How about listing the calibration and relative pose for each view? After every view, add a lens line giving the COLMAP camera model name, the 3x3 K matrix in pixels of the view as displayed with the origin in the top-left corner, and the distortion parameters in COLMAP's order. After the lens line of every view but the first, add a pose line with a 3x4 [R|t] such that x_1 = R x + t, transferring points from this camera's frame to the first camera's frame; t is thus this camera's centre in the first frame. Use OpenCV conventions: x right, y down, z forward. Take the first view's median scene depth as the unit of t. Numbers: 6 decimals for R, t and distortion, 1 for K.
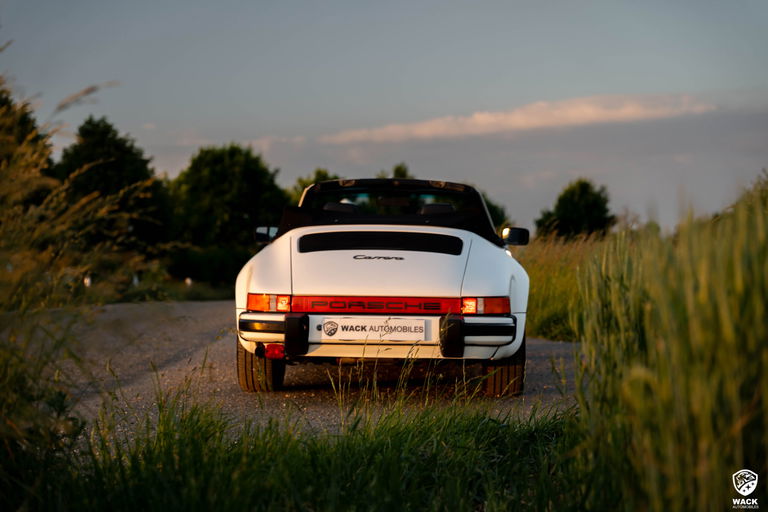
lens RADIAL K [[1496.2, 0, 387.5], [0, 1496.2, 256.6], [0, 0, 1]] dist [0.090810, 0.000000]
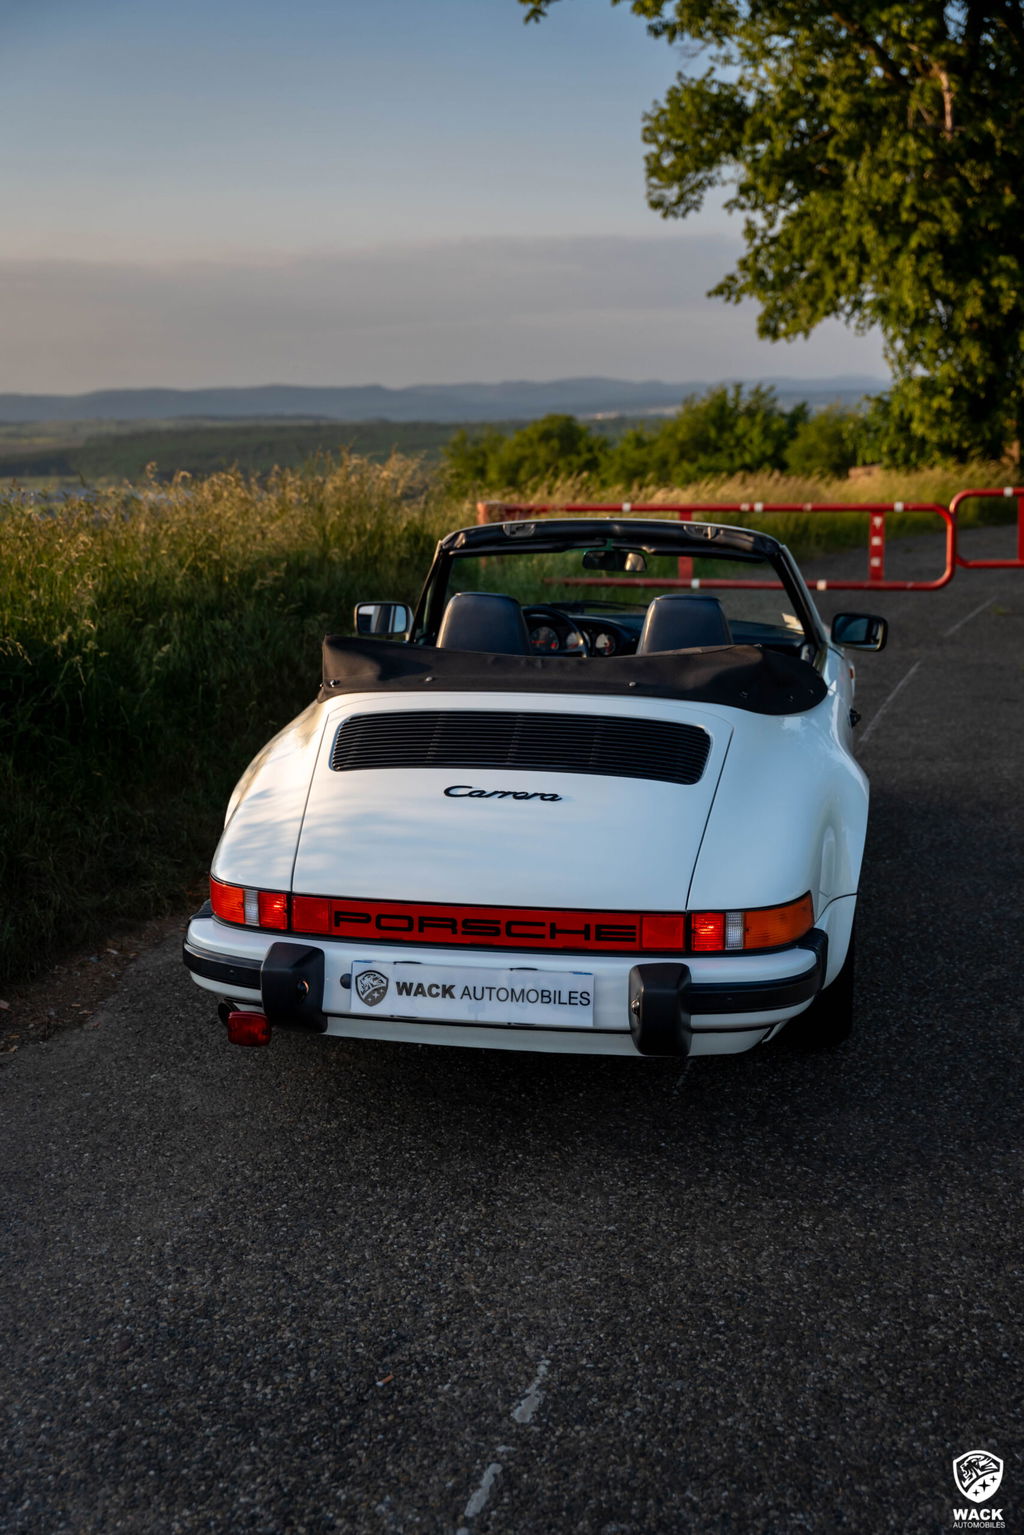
lens RADIAL K [[1733.7, 0, 528.5], [0, 1733.7, 777.0], [0, 0, 1]] dist [0.018534, 0.000000]
pose [[0.990924, 0.012704, -0.133822, 0.065410], [0.013795, 0.980658, 0.195241, -0.097195], [0.133714, -0.195315, 0.971583, 0.504298]]
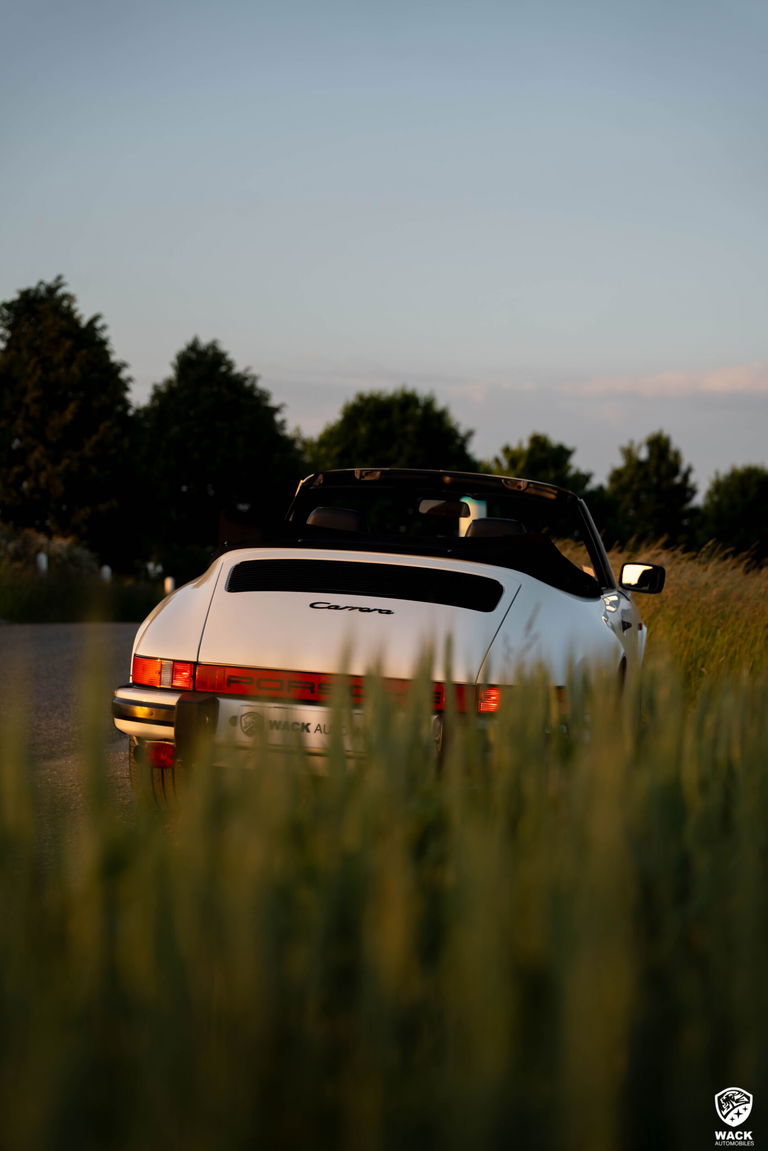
lens RADIAL K [[2231.5, 0, 376.9], [0, 2231.5, 576.6], [0, 0, 1]] dist [0.140847, 0.000000]
pose [[0.990665, 0.058280, -0.123232, 0.109364], [-0.057366, 0.998293, 0.010959, -0.021423], [0.123660, -0.003787, 0.992317, 0.114489]]
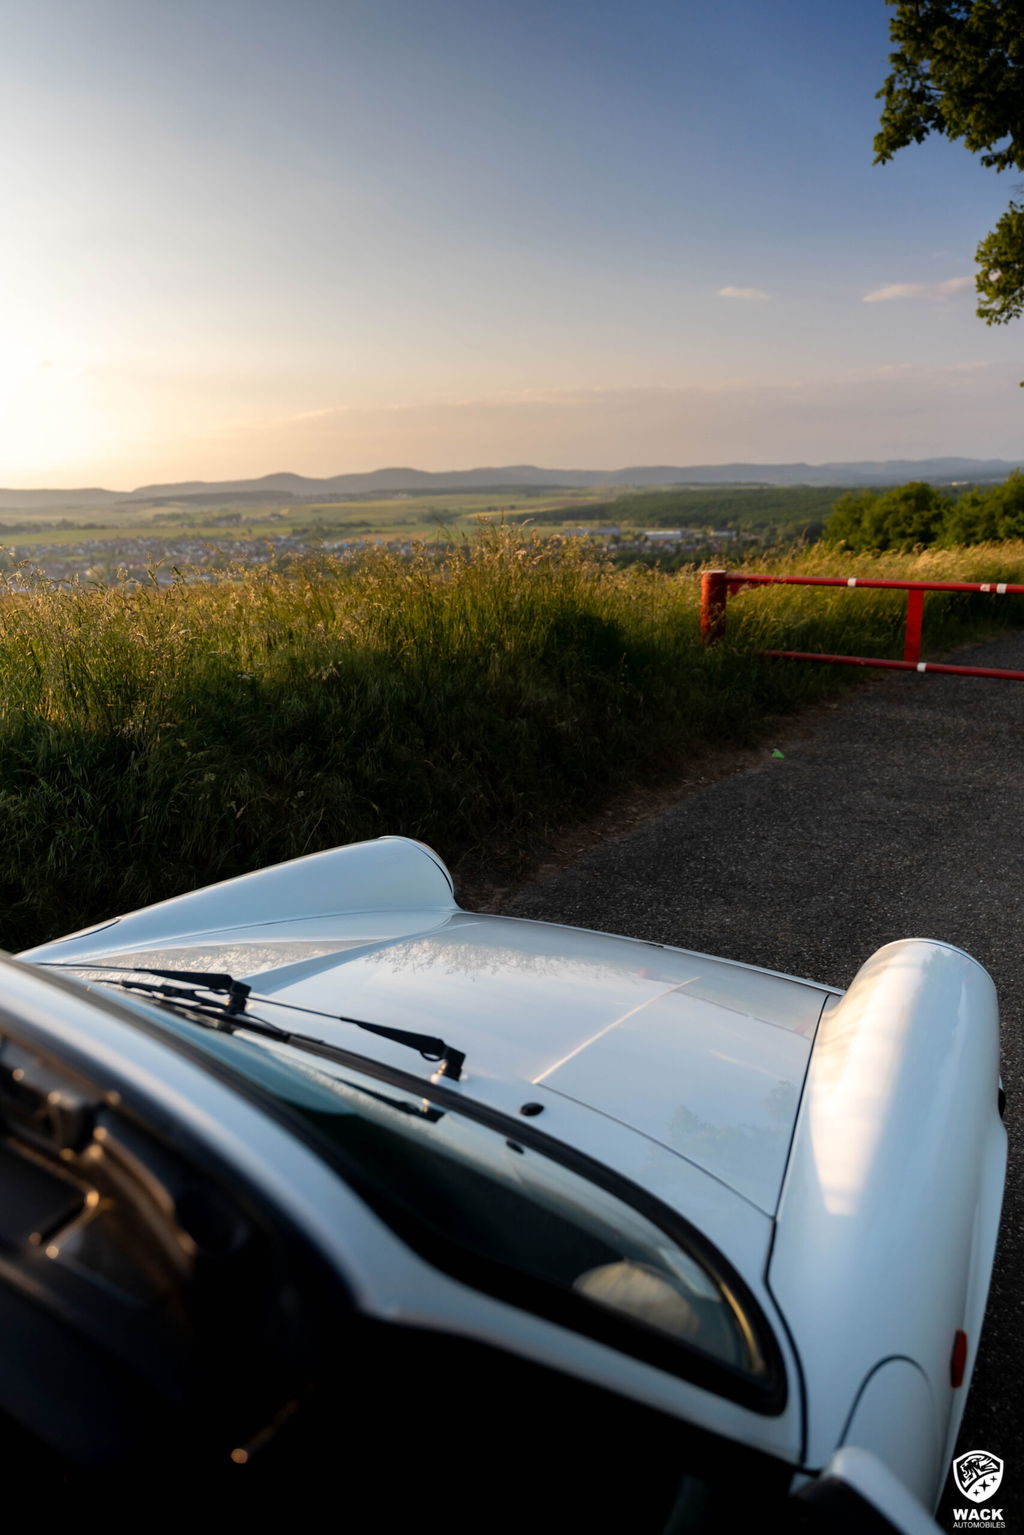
lens RADIAL K [[1038.2, 0, 504.6], [0, 1038.2, 755.3], [0, 0, 1]] dist [-0.008352, -0.007845]
pose [[0.878764, 0.105730, -0.465398, 0.106935], [0.010997, 0.970407, 0.241224, -0.103376], [0.477130, -0.217097, 0.851596, 1.108416]]
